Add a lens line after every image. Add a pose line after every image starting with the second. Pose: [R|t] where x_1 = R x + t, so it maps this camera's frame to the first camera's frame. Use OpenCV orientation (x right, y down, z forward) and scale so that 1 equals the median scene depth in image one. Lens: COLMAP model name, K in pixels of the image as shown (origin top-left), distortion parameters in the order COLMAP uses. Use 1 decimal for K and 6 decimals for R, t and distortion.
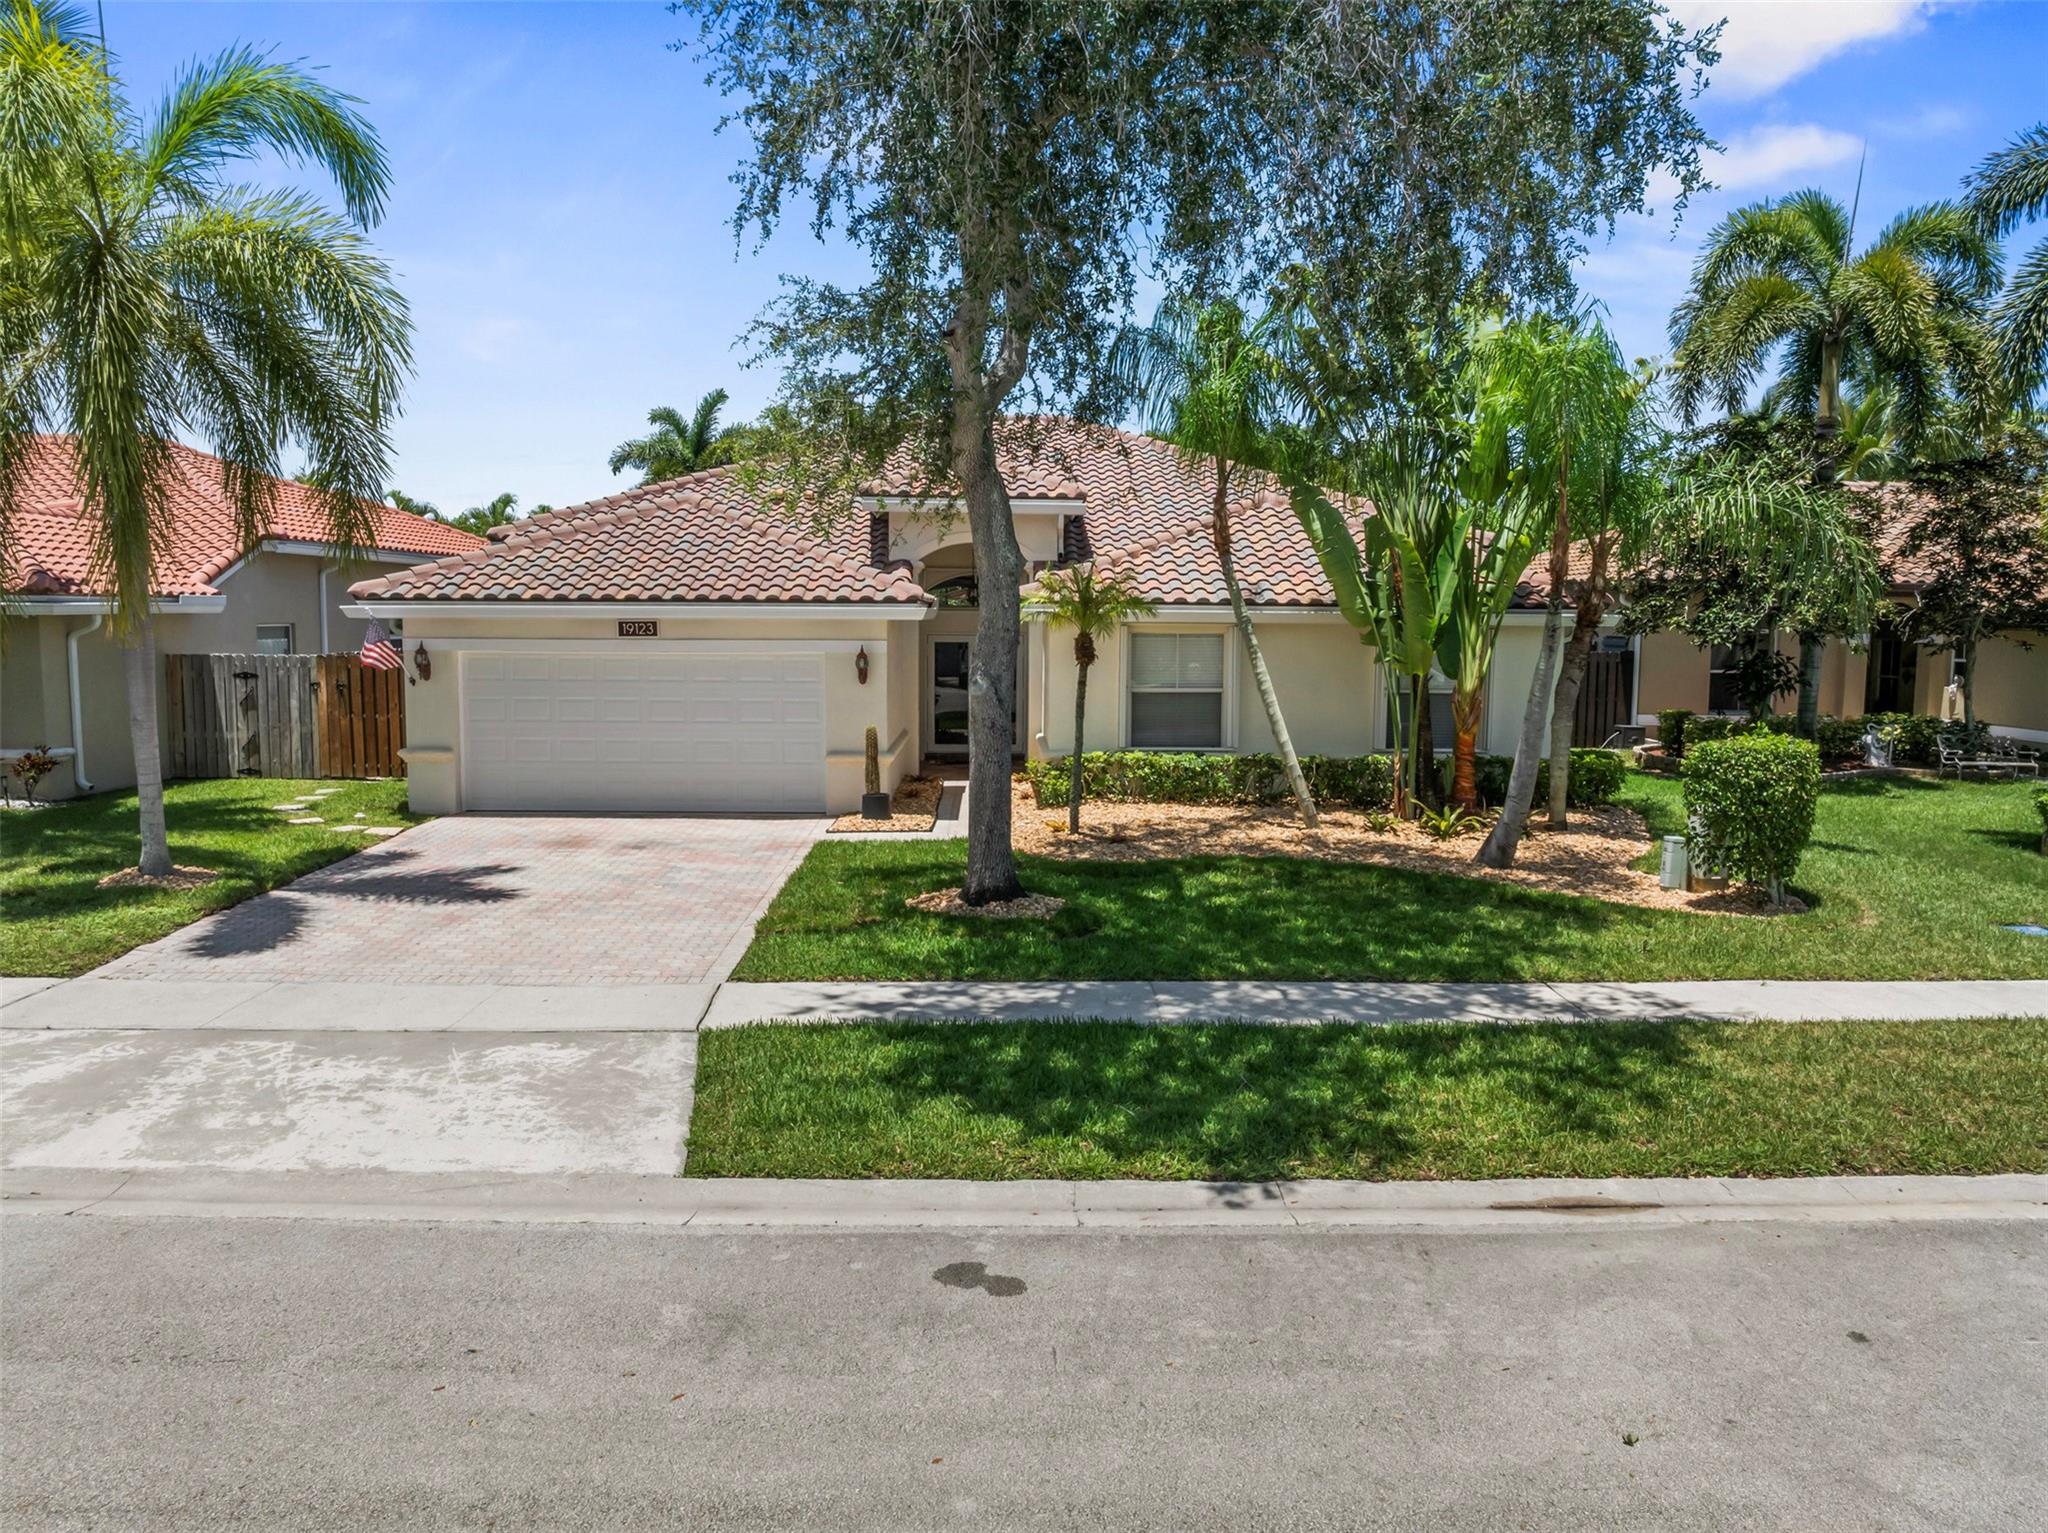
lens RADIAL K [[1453.4, 0, 1024.0], [0, 1453.4, 766.5], [0, 0, 1]] dist [-0.038637, 0.004808]
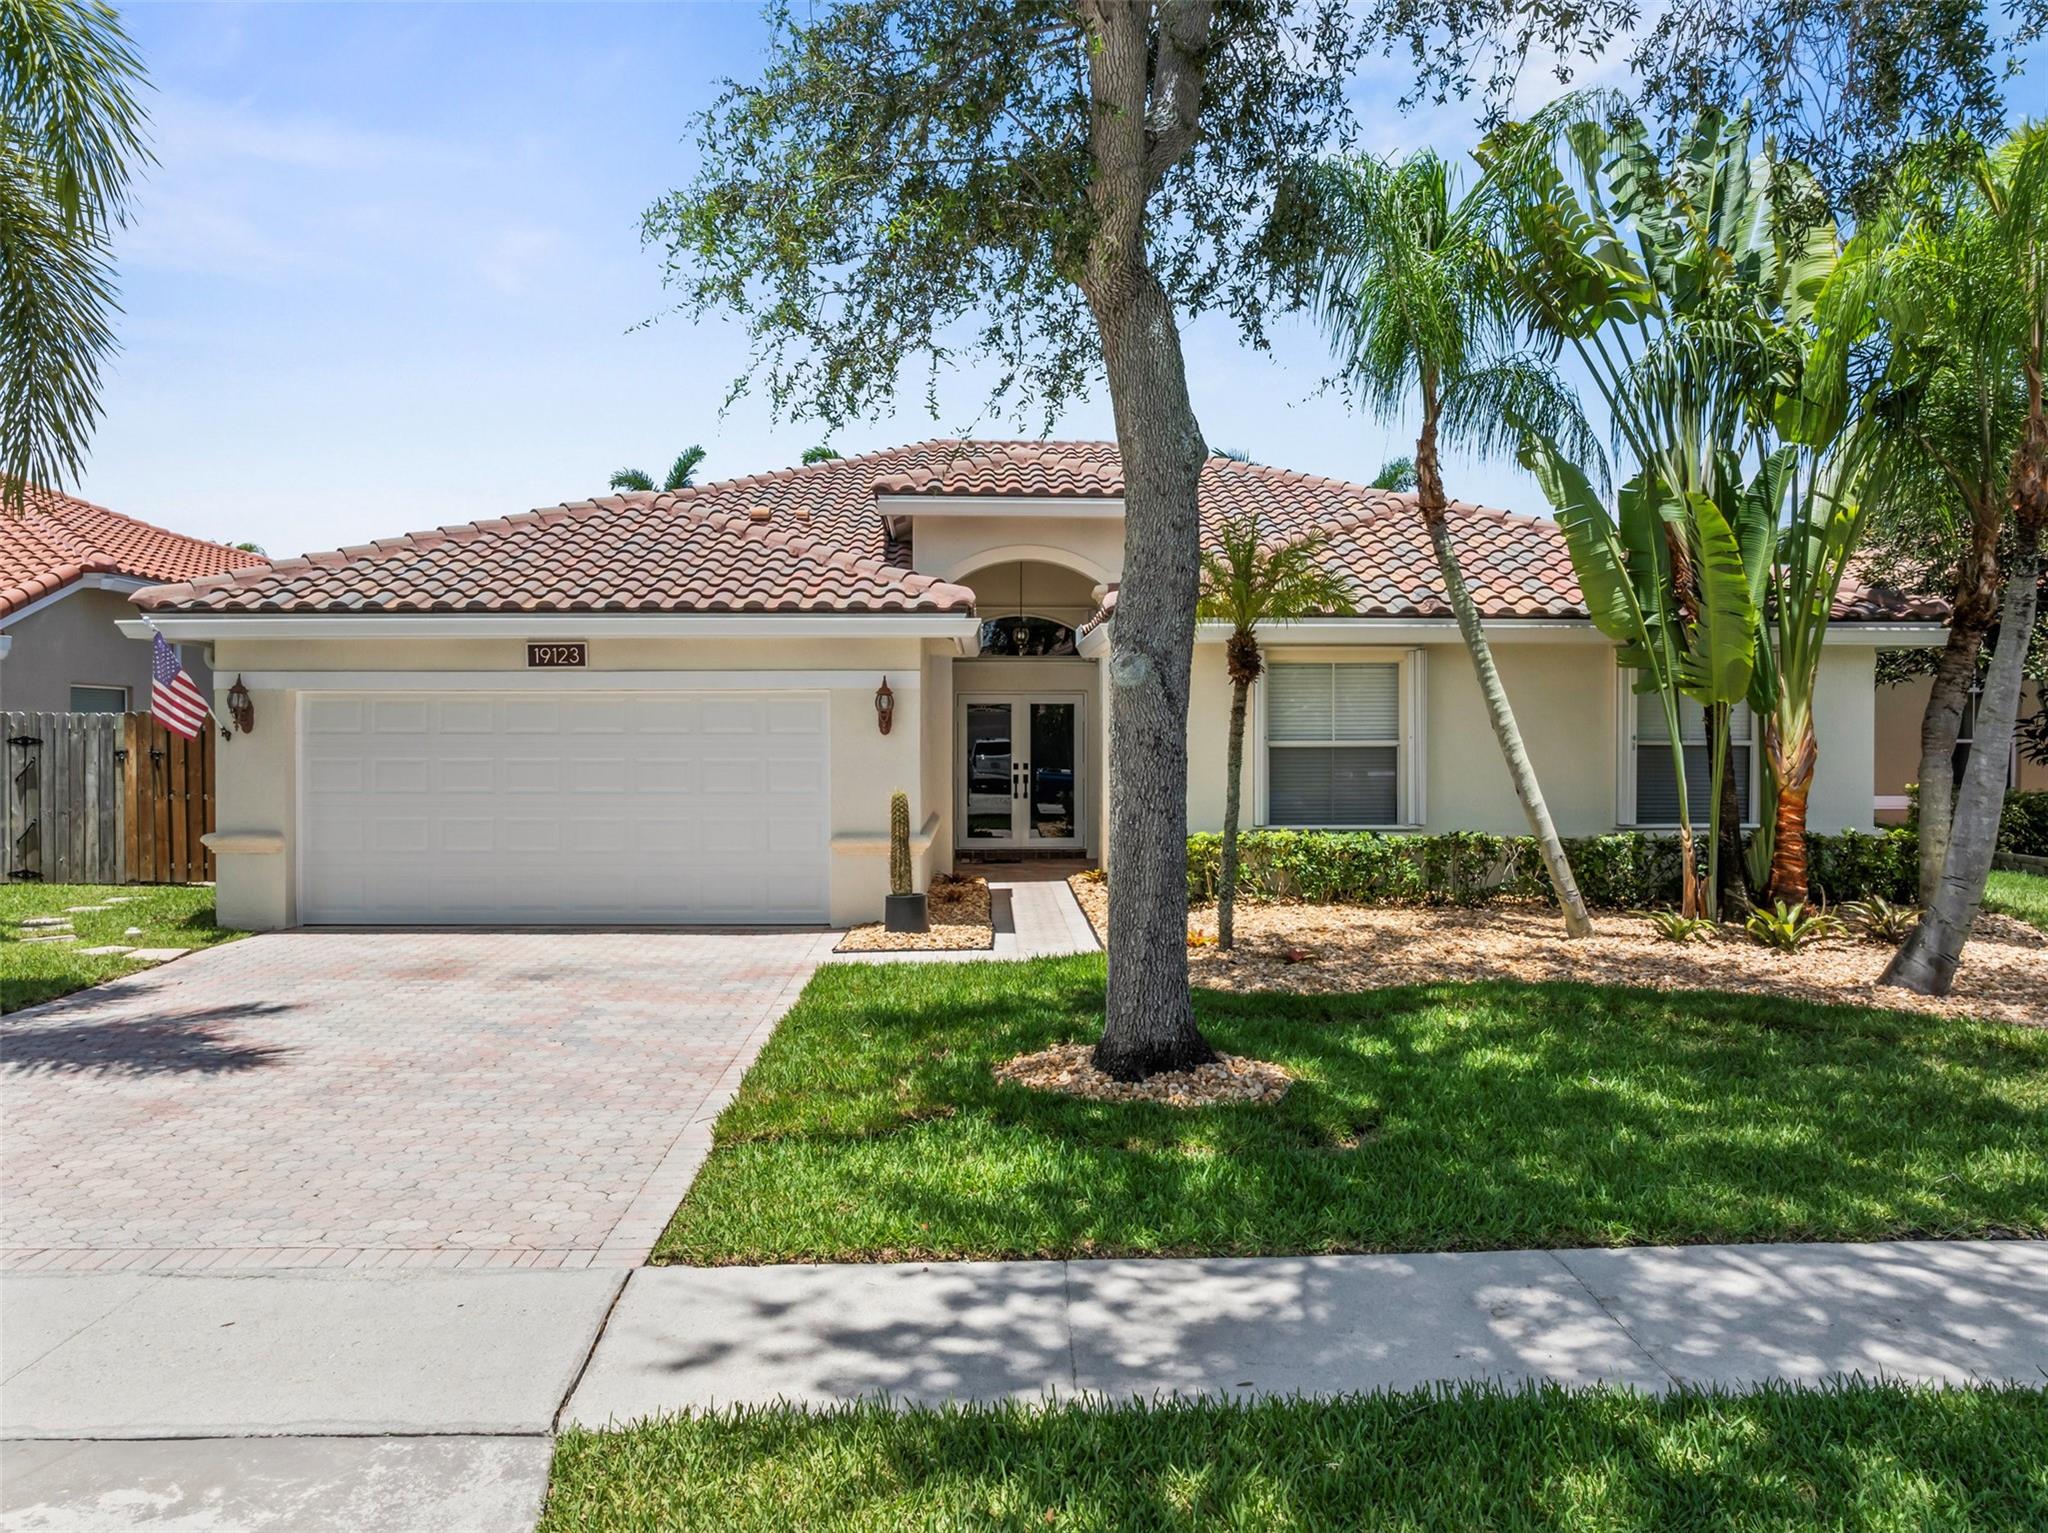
lens RADIAL K [[1453.4, 0, 1024.0], [0, 1453.4, 766.5], [0, 0, 1]] dist [-0.038637, 0.004808]
pose [[0.999909, -0.007715, 0.011088, -0.055657], [0.008654, 0.996143, -0.087312, 0.019573], [-0.010372, 0.087400, 0.996119, 0.332928]]
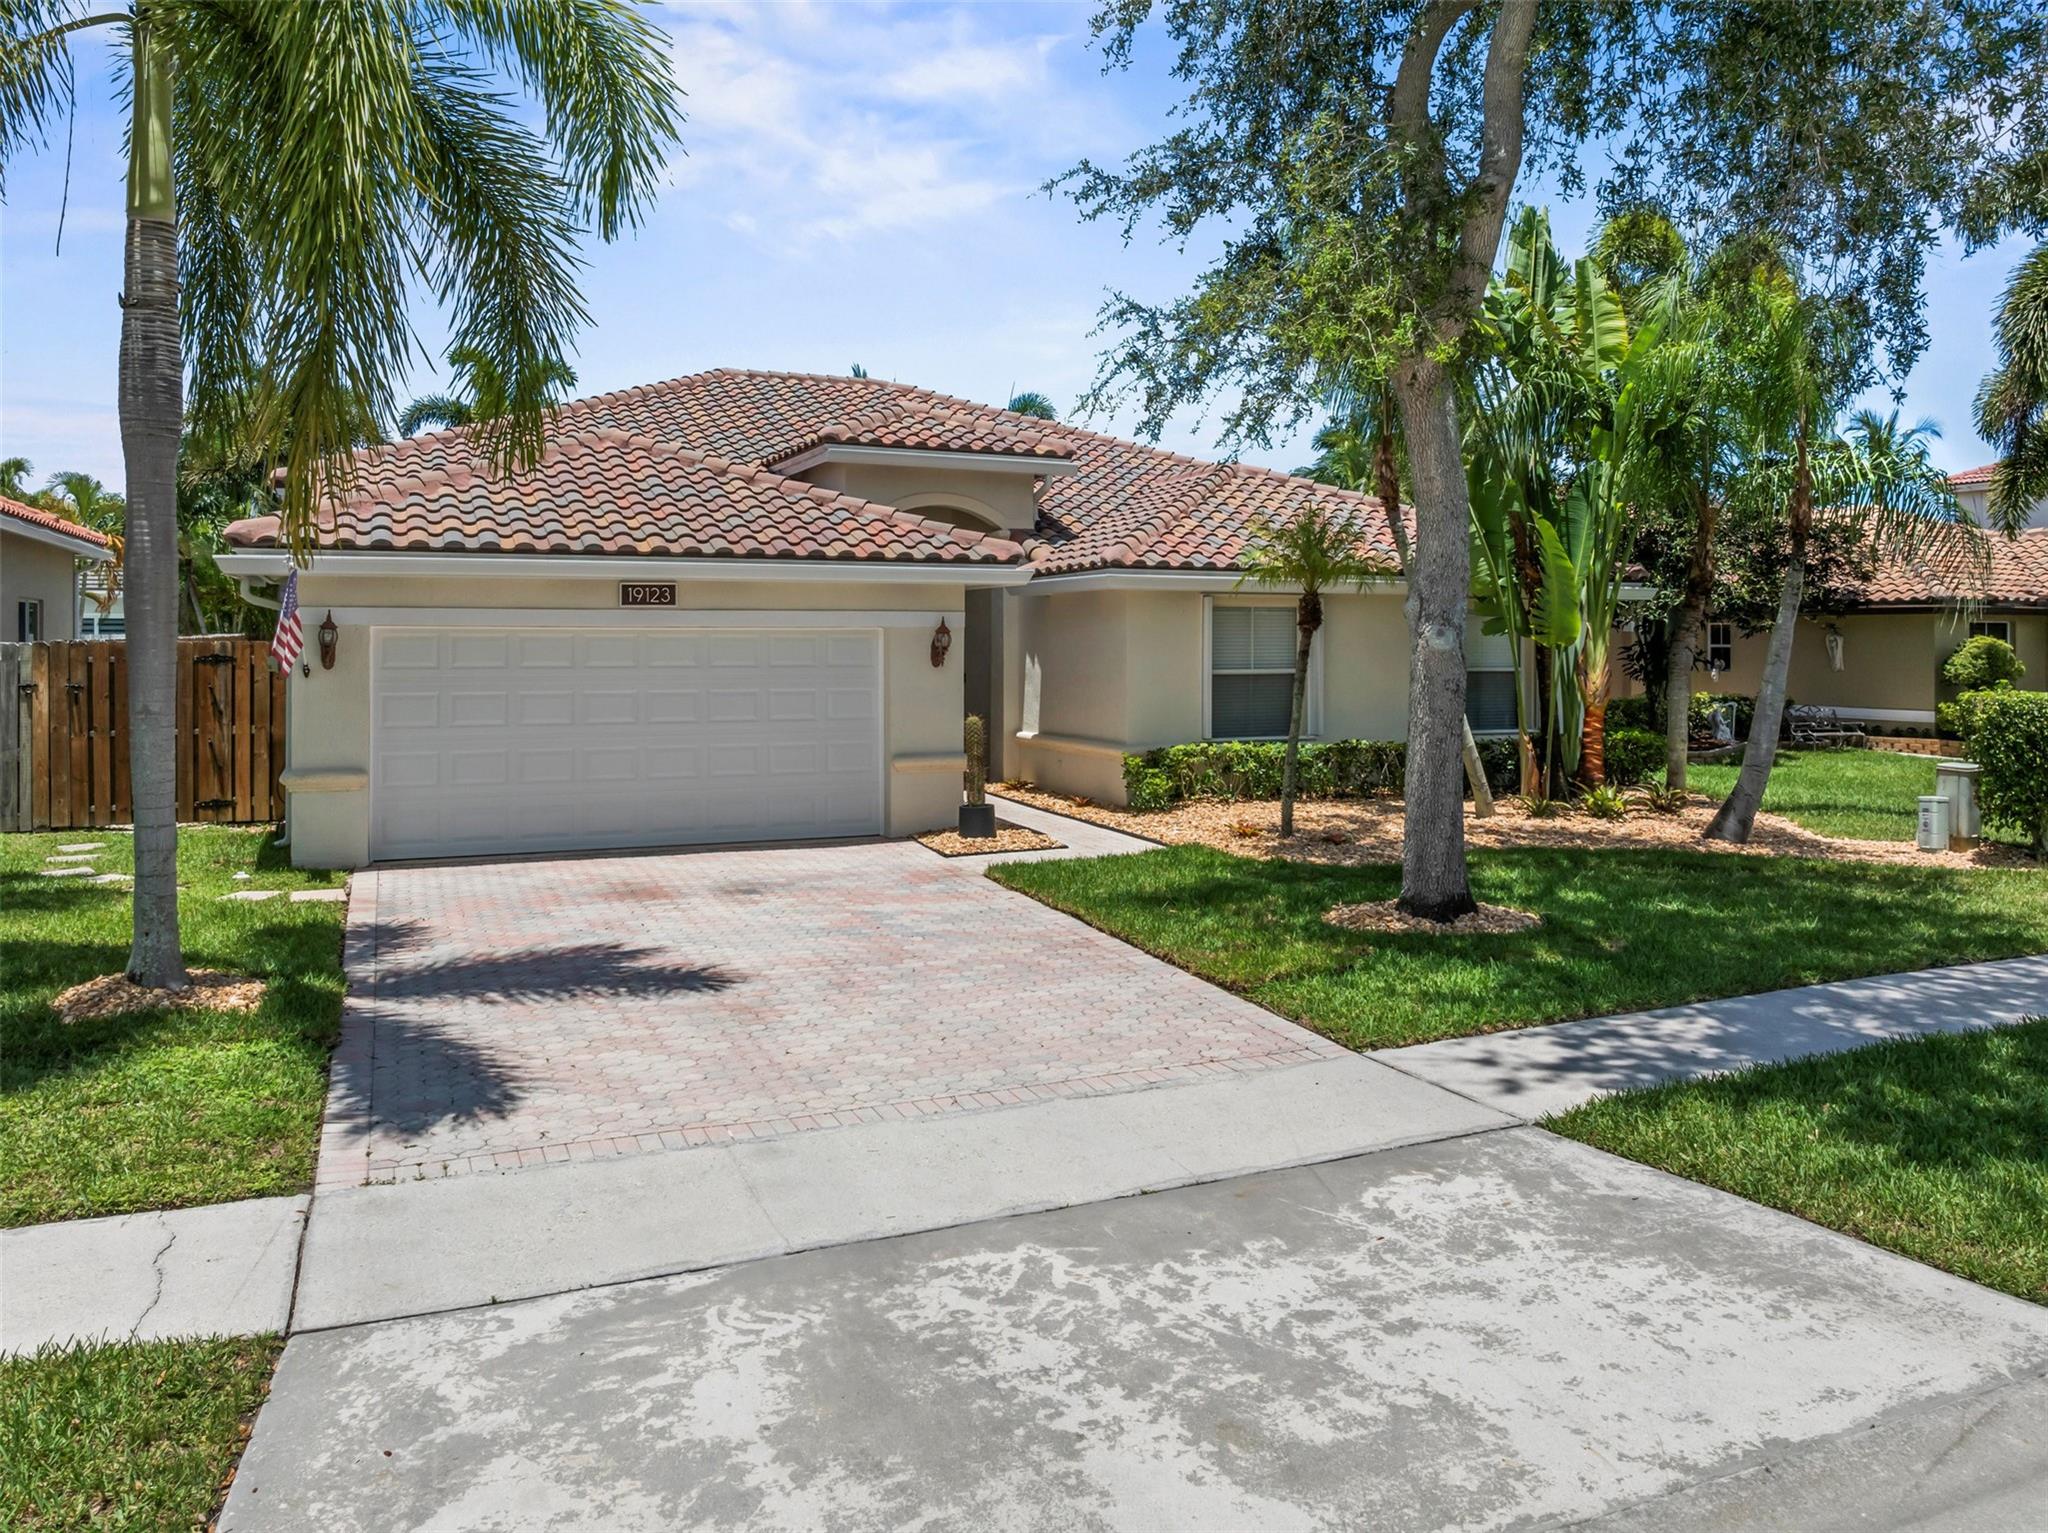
lens RADIAL K [[1487.2, 0, 1028.9], [0, 1487.2, 674.5], [0, 0, 1]] dist [-0.040456, 0.003947]
pose [[0.919947, -0.014779, 0.391765, -0.398241], [0.046803, 0.996283, -0.072320, 0.008080], [-0.389240, 0.084866, 0.917219, 0.252955]]
